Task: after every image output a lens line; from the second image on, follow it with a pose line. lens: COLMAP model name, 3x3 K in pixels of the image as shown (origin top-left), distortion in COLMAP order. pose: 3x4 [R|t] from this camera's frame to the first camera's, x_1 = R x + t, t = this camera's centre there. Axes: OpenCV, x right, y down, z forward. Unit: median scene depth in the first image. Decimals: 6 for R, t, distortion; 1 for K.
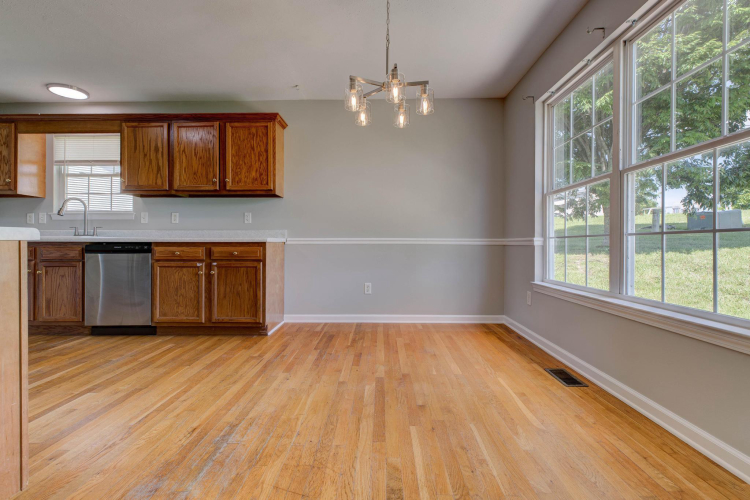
lens RADIAL K [[344.0, 0, 371.4], [0, 344.0, 243.2], [0, 0, 1]] dist [0.002202, 0.000601]
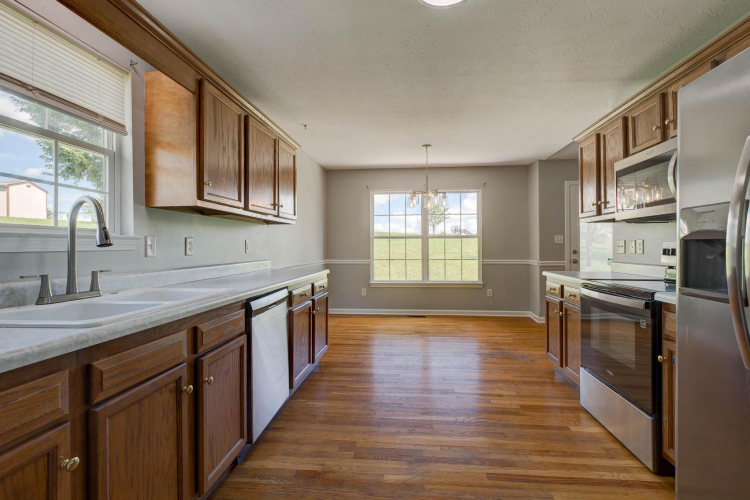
lens RADIAL K [[344.0, 0, 386.2], [0, 344.0, 242.5], [0, 0, 1]] dist [0.002202, 0.000601]
pose [[0.077470, 0.009203, 0.996952, -1.392424], [0.000001, 0.999957, -0.009231, -0.089934], [-0.996995, 0.000717, 0.077467, 0.731173]]
